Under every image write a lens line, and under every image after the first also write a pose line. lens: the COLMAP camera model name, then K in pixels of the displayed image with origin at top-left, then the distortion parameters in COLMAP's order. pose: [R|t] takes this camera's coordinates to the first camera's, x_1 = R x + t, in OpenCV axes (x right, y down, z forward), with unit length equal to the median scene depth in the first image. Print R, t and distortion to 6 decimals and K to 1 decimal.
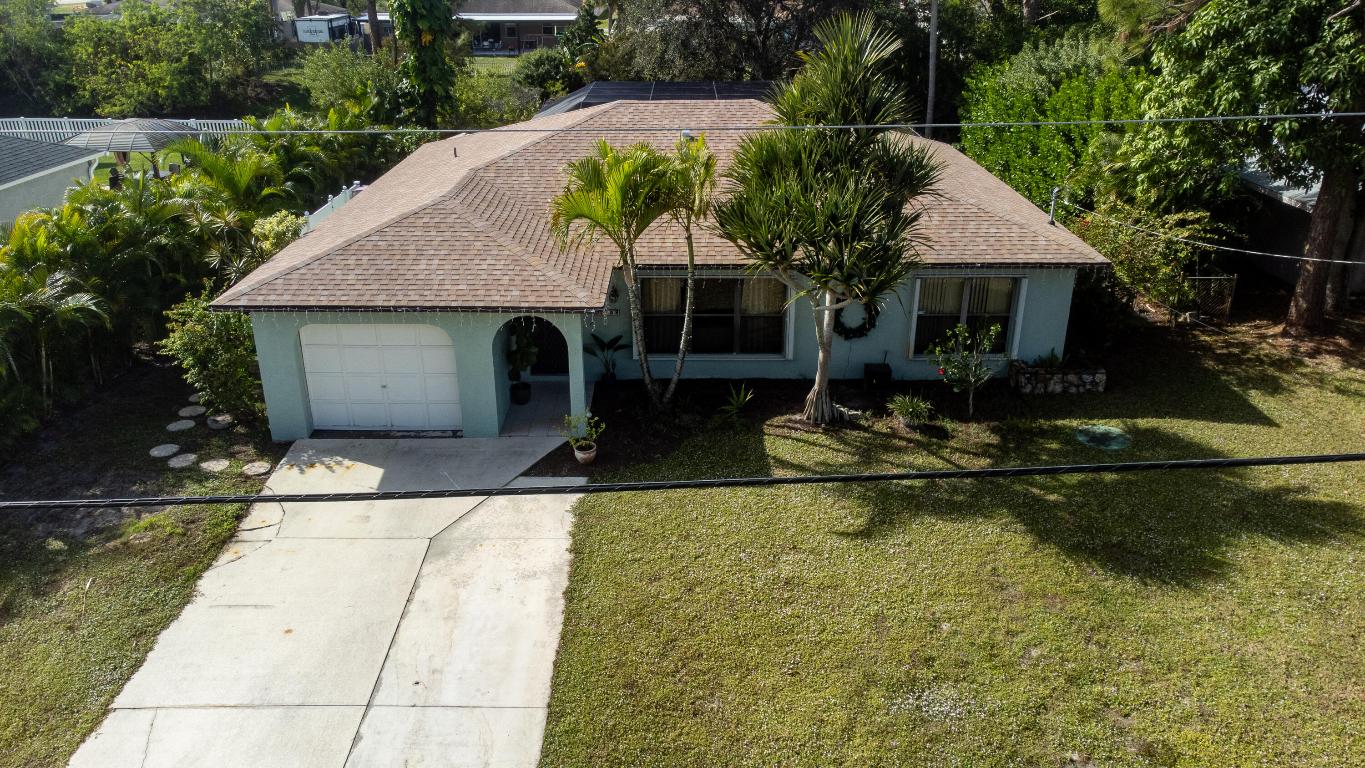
lens RADIAL K [[1012.6, 0, 682.5], [0, 1012.6, 384.0], [0, 0, 1]] dist [0.025588, 0.042595]
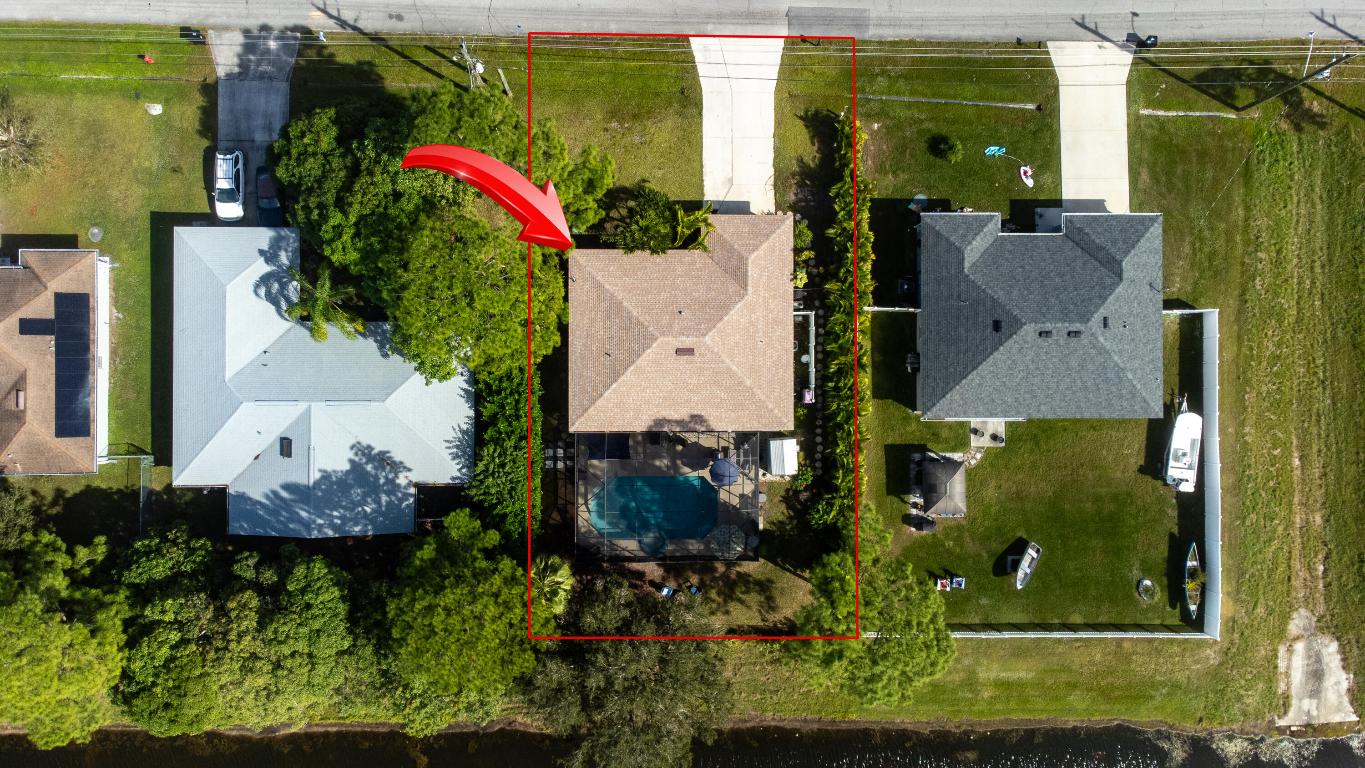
lens RADIAL K [[1012.6, 0, 682.5], [0, 1012.6, 384.0], [0, 0, 1]] dist [0.025588, 0.042595]
pose [[-0.999632, 0.003438, -0.026919, 0.108303], [-0.026186, -0.382592, 0.923546, -4.049419], [-0.007124, 0.923911, 0.382541, 0.030738]]
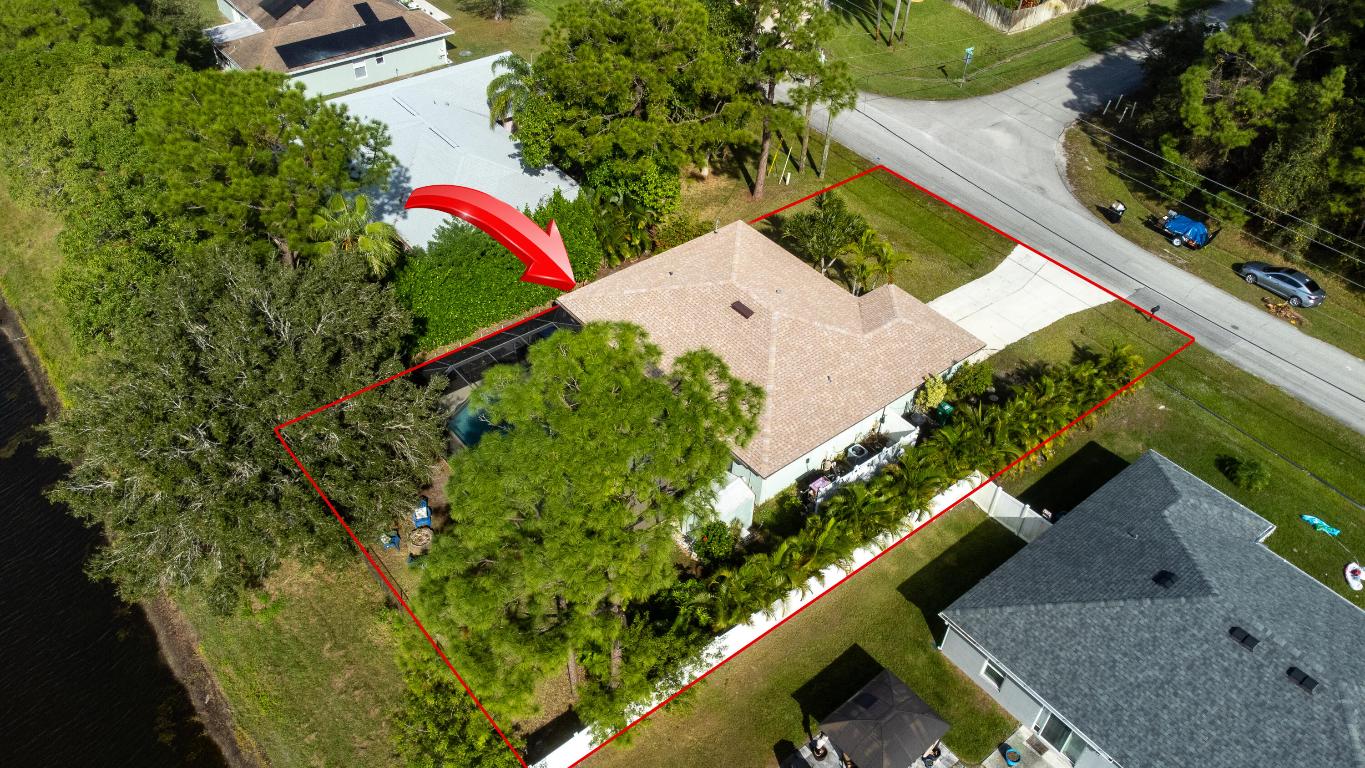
lens RADIAL K [[1012.6, 0, 682.5], [0, 1012.6, 384.0], [0, 0, 1]] dist [0.025588, 0.042595]
pose [[-0.633282, -0.527940, 0.565892, -1.579668], [0.275974, 0.529084, 0.802439, -2.546845], [-0.723044, 0.664341, -0.189362, 2.187338]]
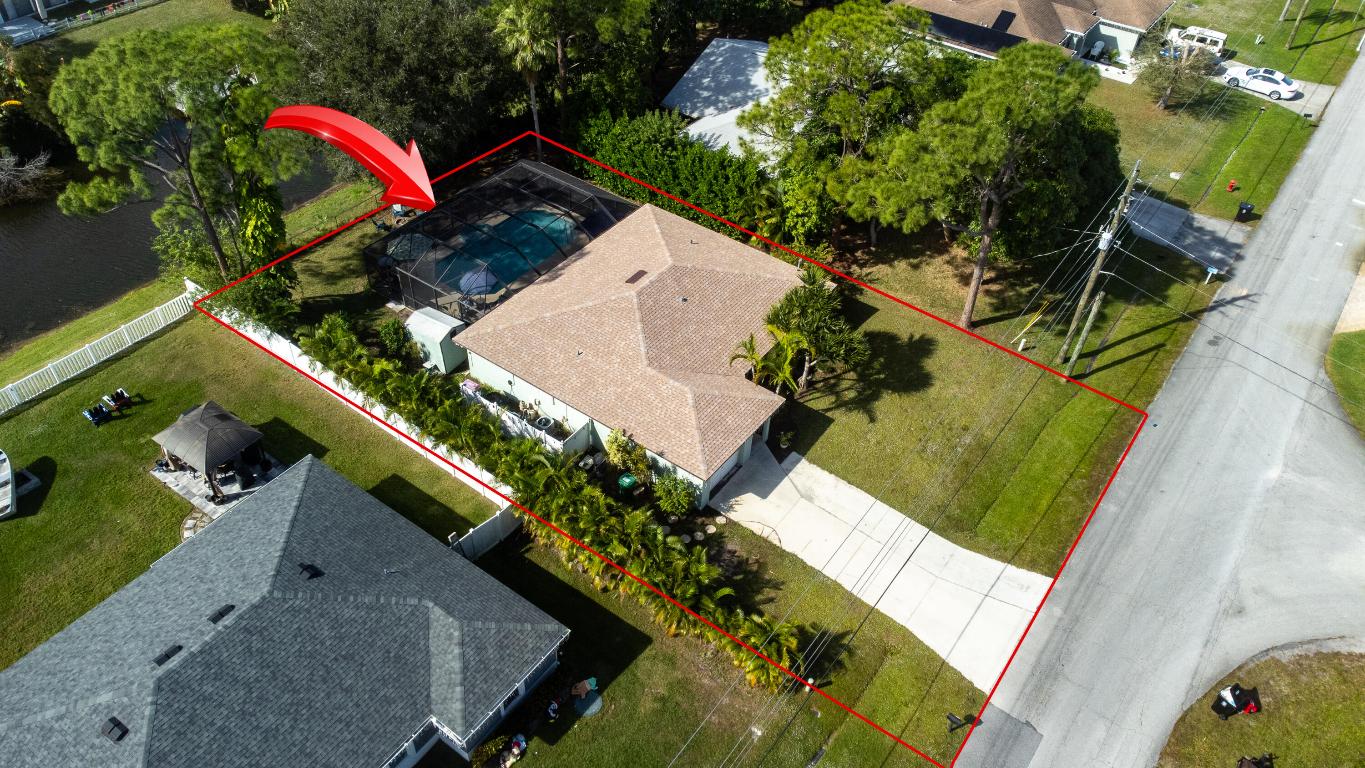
lens RADIAL K [[1012.6, 0, 682.5], [0, 1012.6, 384.0], [0, 0, 1]] dist [0.025588, 0.042595]
pose [[0.582549, -0.527224, 0.618605, -1.863344], [0.284794, 0.845236, 0.452182, -1.390666], [-0.761268, -0.087243, 0.642542, -0.555285]]
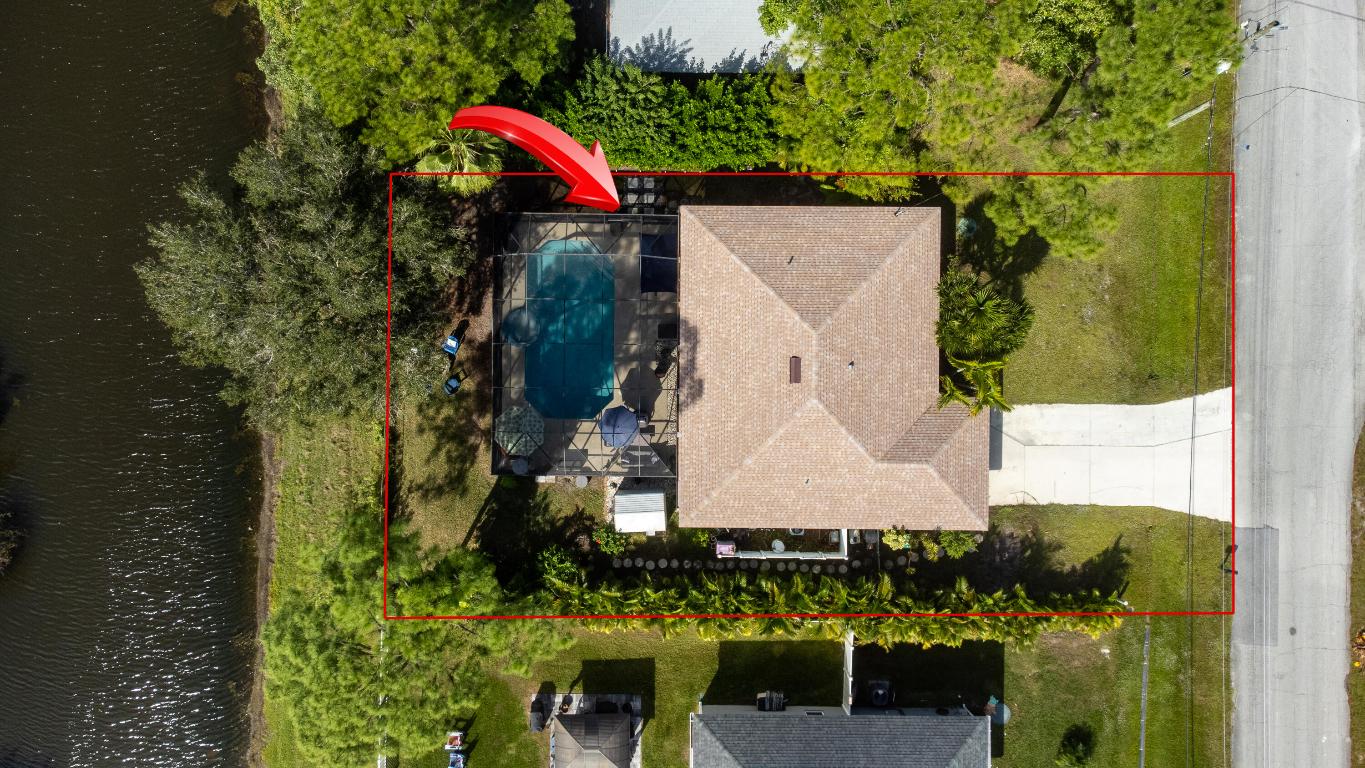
lens RADIAL K [[1012.6, 0, 682.5], [0, 1012.6, 384.0], [0, 0, 1]] dist [0.025588, 0.042595]
pose [[0.007232, -0.999784, 0.019499, -0.099719], [0.385905, 0.020779, 0.922305, -3.001933], [-0.922510, 0.000855, 0.385971, 0.644960]]
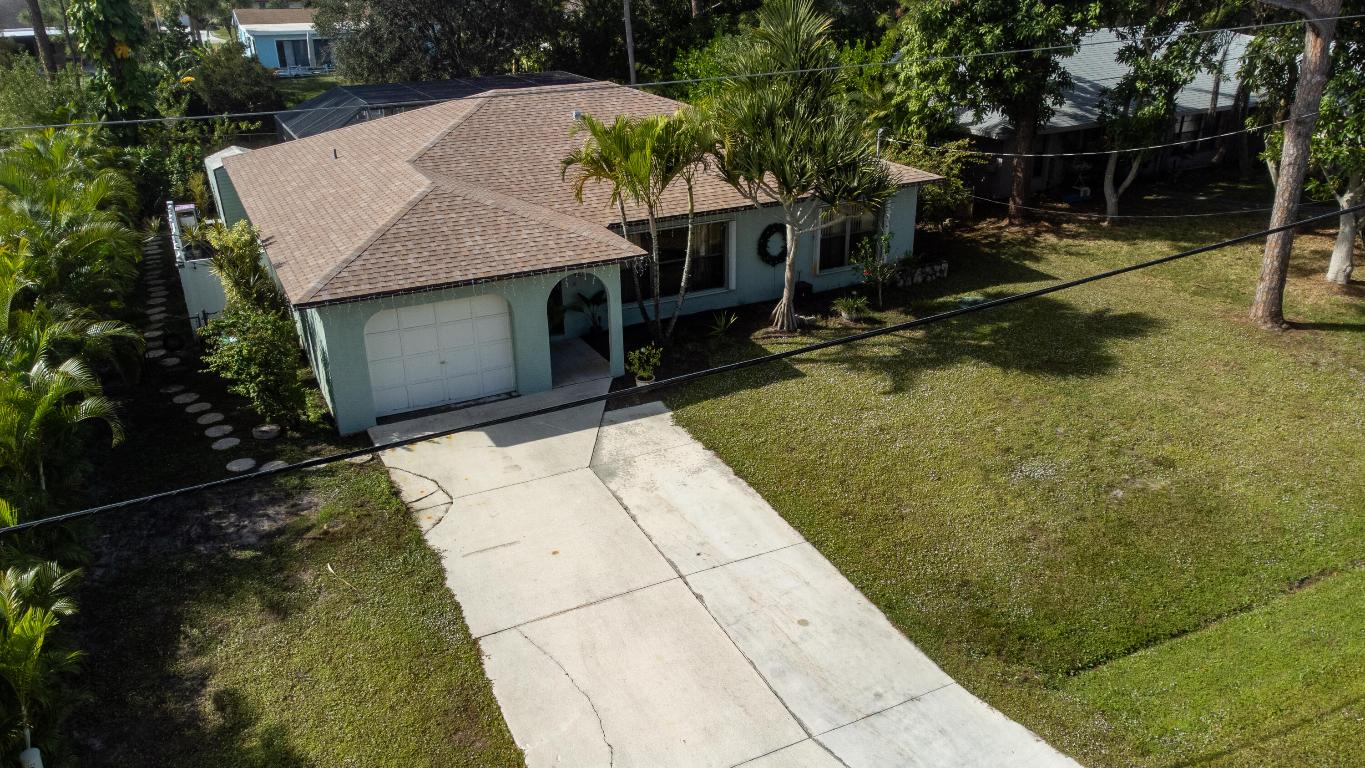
lens RADIAL K [[1012.6, 0, 682.5], [0, 1012.6, 384.0], [0, 0, 1]] dist [0.025588, 0.042595]
pose [[0.891316, -0.189036, 0.412094, -0.524052], [0.191236, 0.980872, 0.036323, 0.034598], [-0.411078, 0.046432, 0.910417, -0.066561]]
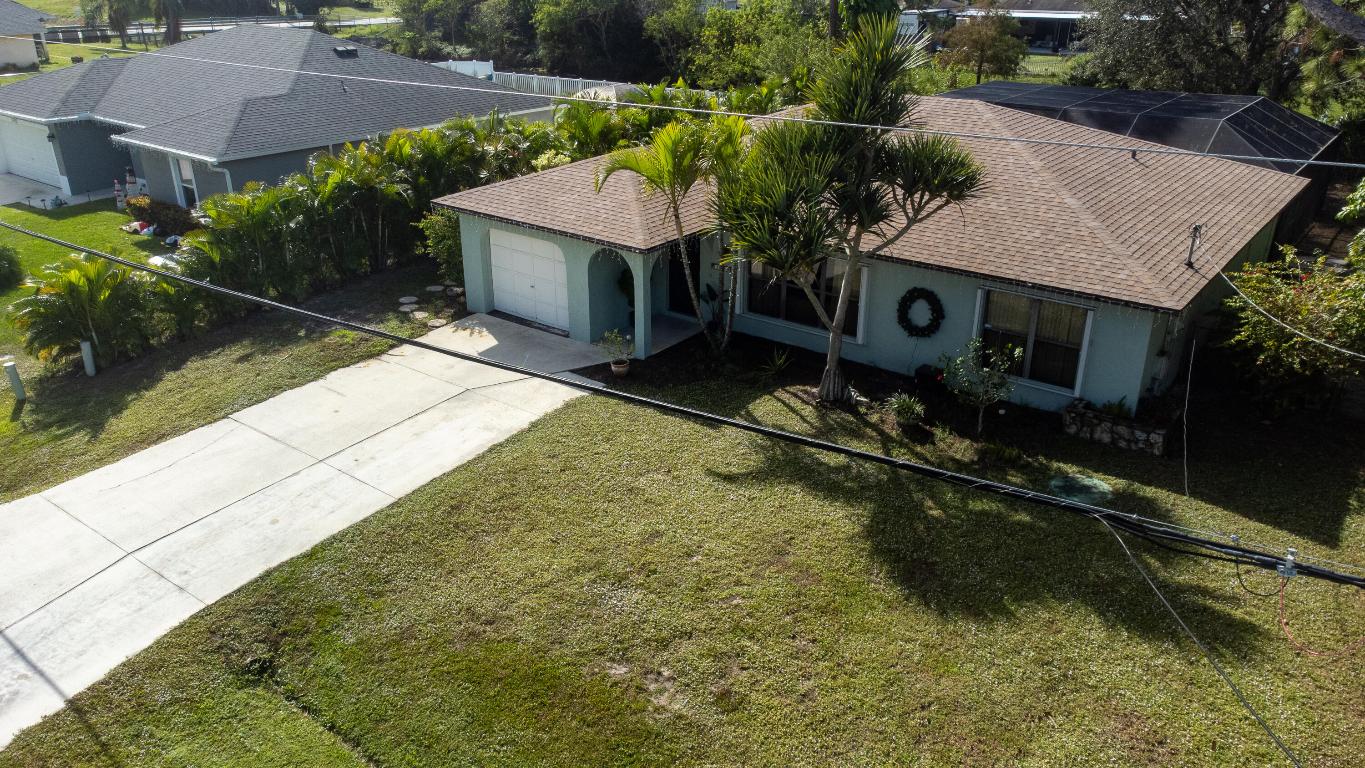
lens RADIAL K [[1012.6, 0, 682.5], [0, 1012.6, 384.0], [0, 0, 1]] dist [0.025588, 0.042595]
pose [[0.796794, 0.242140, -0.553614, 0.625828], [-0.241854, 0.967407, 0.075034, -0.021257], [0.553739, 0.074108, 0.829386, 0.038945]]
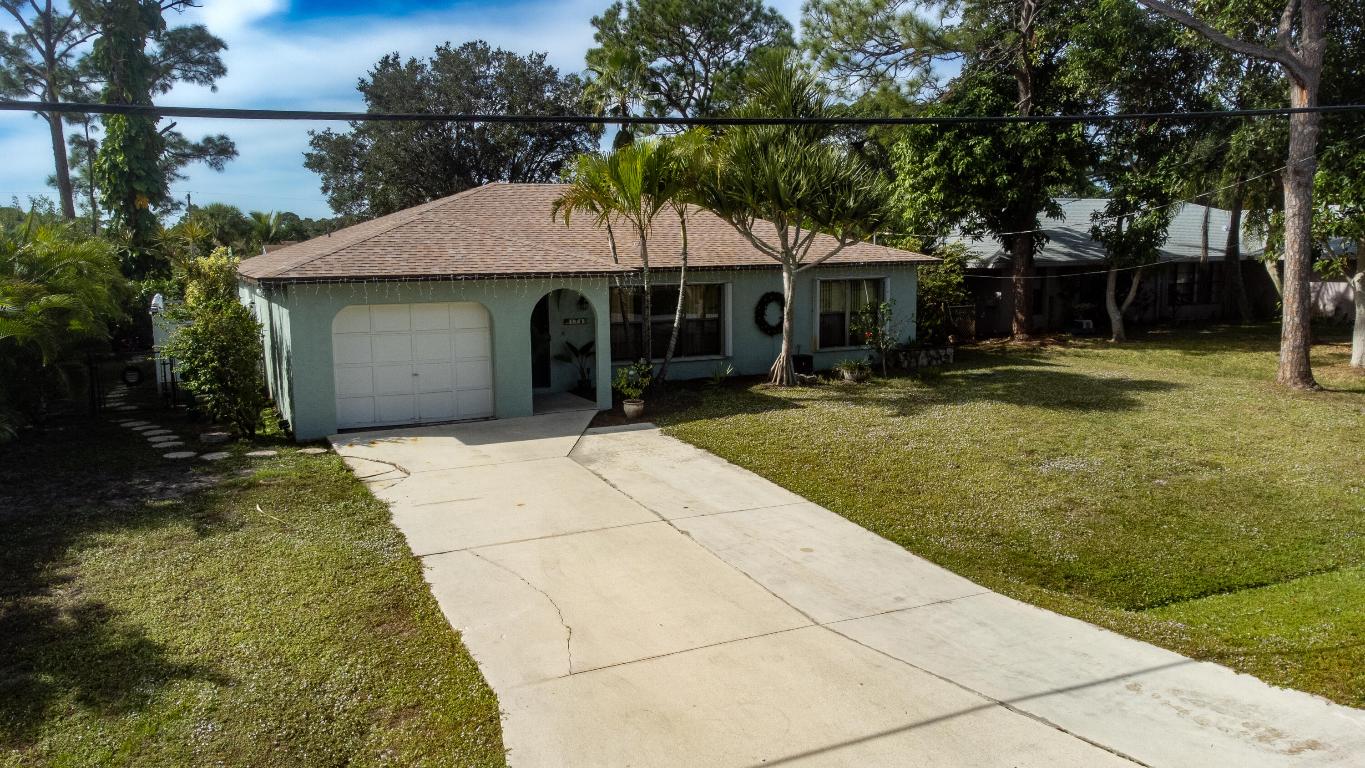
lens RADIAL K [[1012.6, 0, 682.5], [0, 1012.6, 384.0], [0, 0, 1]] dist [0.025588, 0.042595]
pose [[0.894487, -0.069884, 0.441599, -0.510207], [0.187624, 0.955202, -0.228881, 0.292463], [-0.405821, 0.287585, 0.867528, 0.044272]]
